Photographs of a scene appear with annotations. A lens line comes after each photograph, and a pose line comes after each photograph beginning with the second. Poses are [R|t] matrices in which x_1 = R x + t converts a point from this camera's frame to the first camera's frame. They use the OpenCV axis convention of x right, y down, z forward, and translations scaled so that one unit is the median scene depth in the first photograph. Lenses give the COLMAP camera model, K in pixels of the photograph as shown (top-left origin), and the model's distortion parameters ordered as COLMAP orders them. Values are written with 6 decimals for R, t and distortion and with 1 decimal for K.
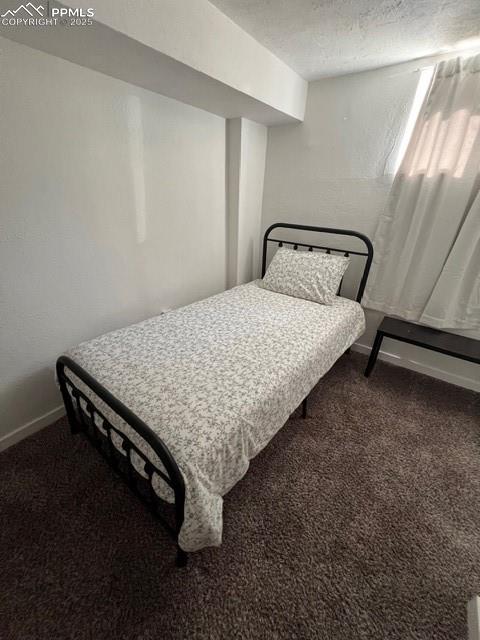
lens RADIAL K [[251.2, 0, 240.0], [0, 251.2, 320.0], [0, 0, 1]] dist [-0.013934, -0.000331]
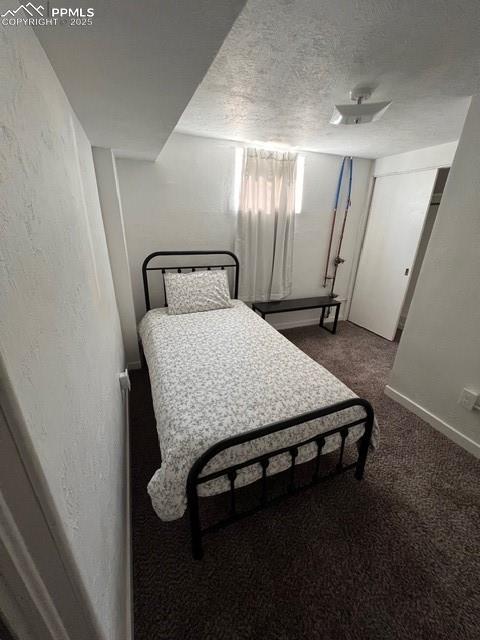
lens RADIAL K [[251.2, 0, 240.0], [0, 251.2, 320.0], [0, 0, 1]] dist [-0.013934, -0.000331]
pose [[0.488642, -0.339445, 0.803745, -0.703584], [0.379516, 0.912191, 0.154515, -0.186735], [-0.785618, 0.229531, 0.574560, 0.234820]]
